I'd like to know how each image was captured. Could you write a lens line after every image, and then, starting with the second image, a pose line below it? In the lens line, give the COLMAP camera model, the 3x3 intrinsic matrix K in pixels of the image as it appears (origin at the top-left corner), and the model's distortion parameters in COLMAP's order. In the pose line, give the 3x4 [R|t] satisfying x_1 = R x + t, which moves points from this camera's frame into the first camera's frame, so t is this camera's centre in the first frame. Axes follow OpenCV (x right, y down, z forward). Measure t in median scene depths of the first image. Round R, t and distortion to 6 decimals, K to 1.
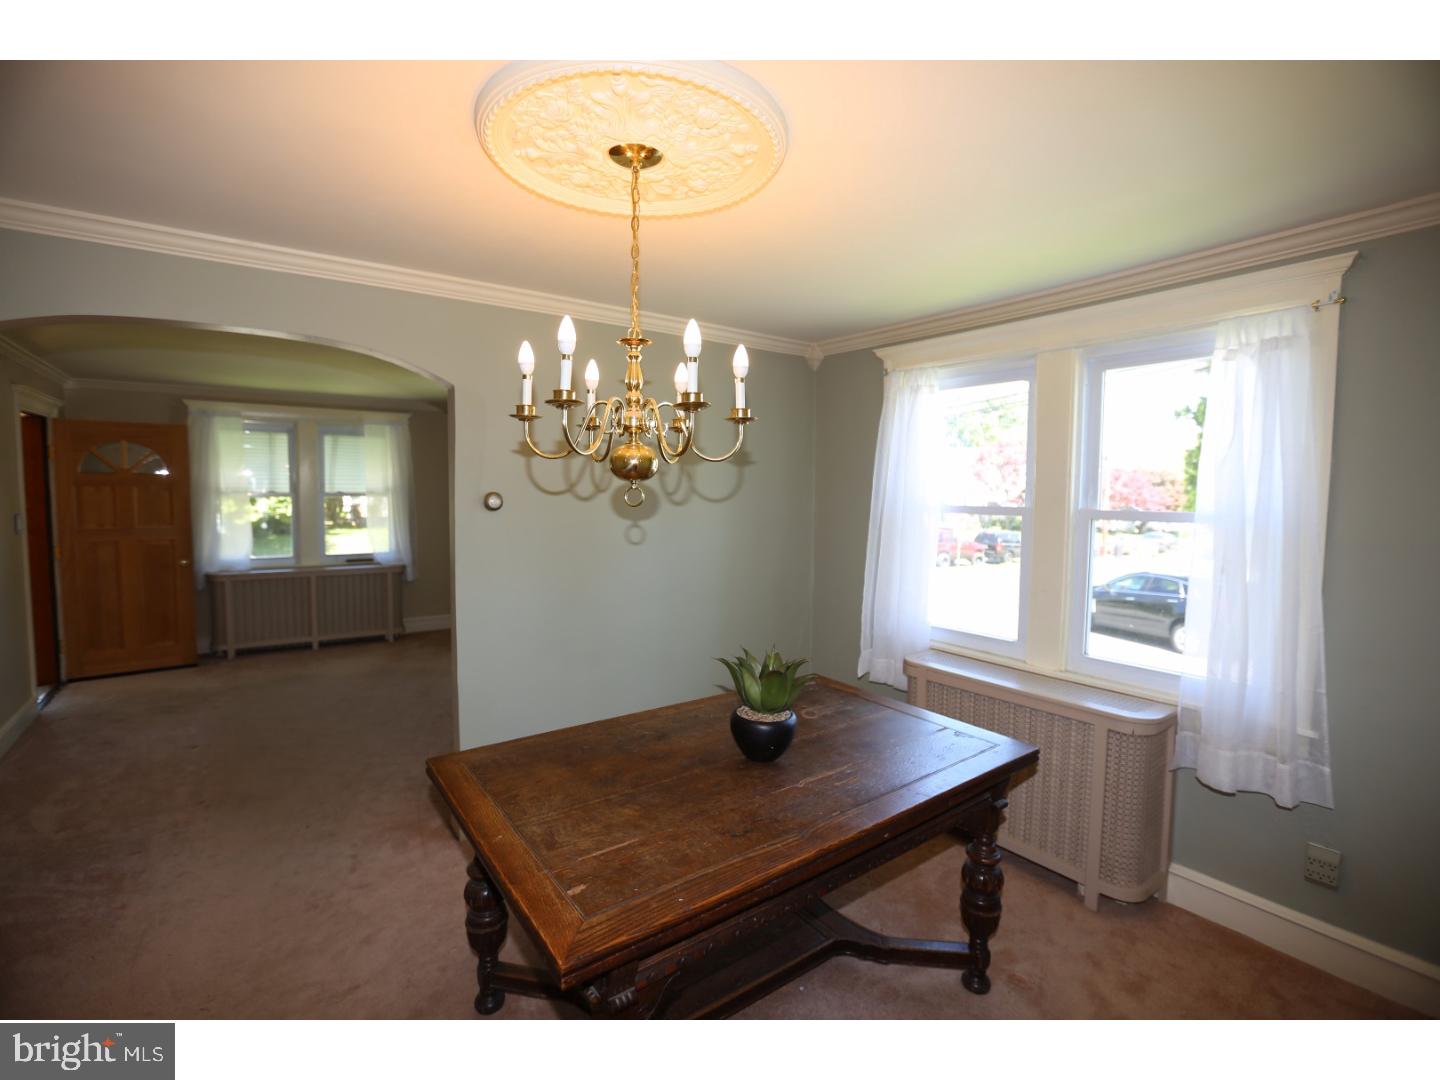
lens RADIAL K [[663.0, 0, 713.2], [0, 663.0, 533.1], [0, 0, 1]] dist [-0.046186, 0.018491]
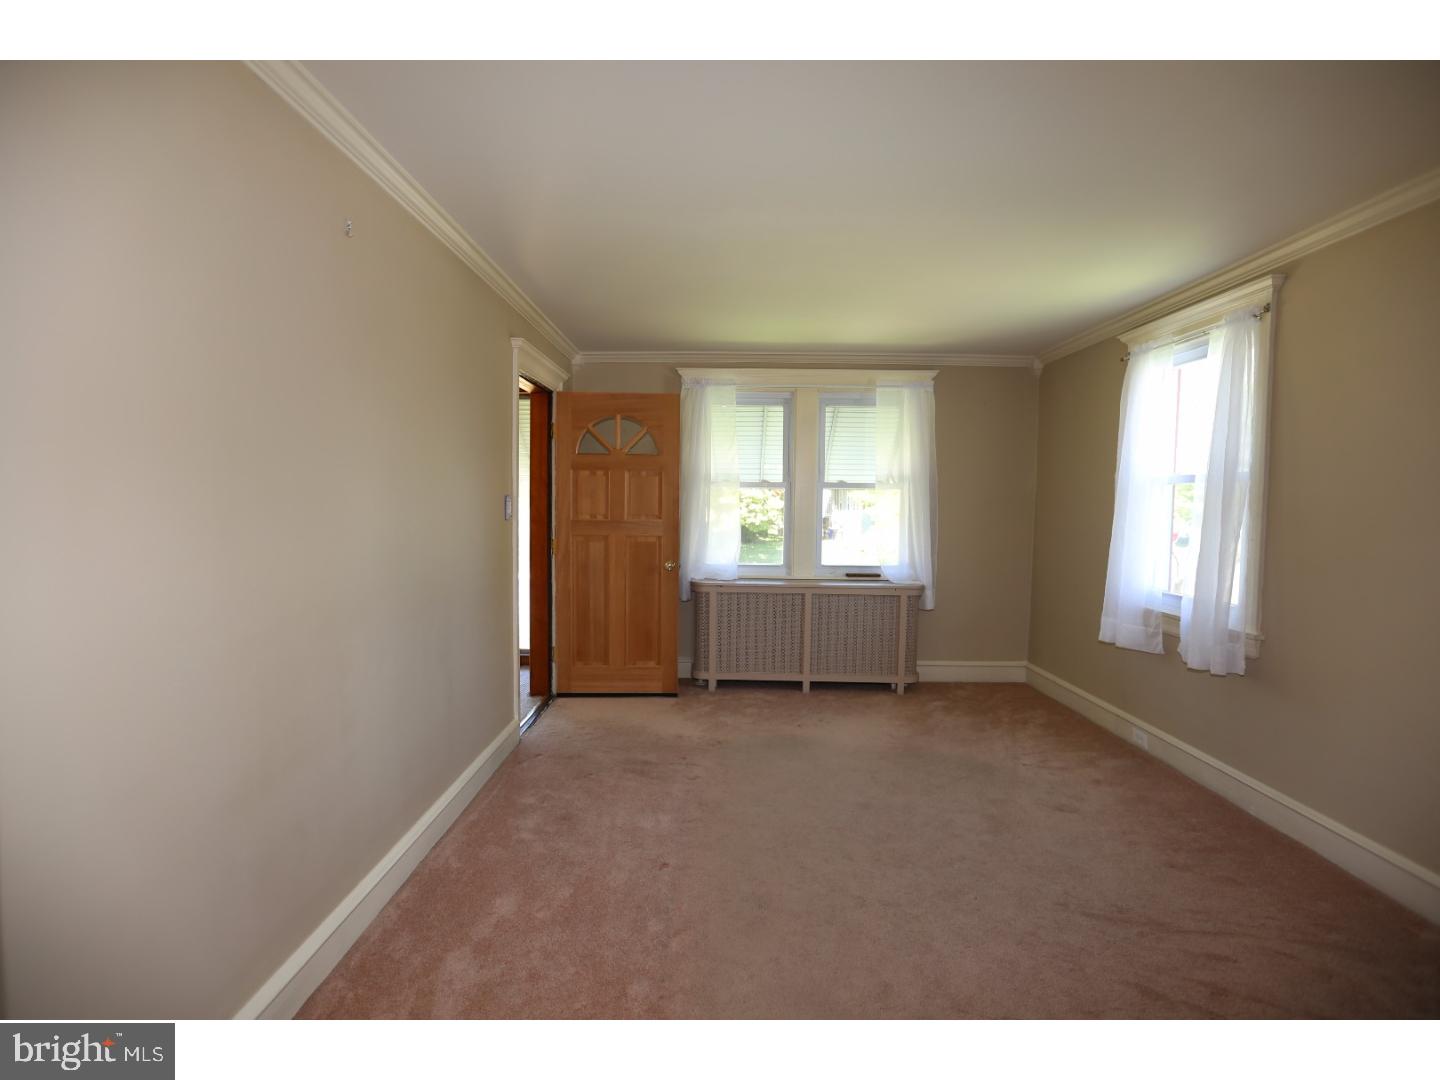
lens RADIAL K [[663.0, 0, 713.2], [0, 663.0, 533.1], [0, 0, 1]] dist [-0.046186, 0.018491]
pose [[0.807149, 0.025938, -0.589777, -0.272106], [-0.042647, 0.998986, -0.014430, 0.014319], [0.588805, 0.036800, 0.807437, 0.344915]]
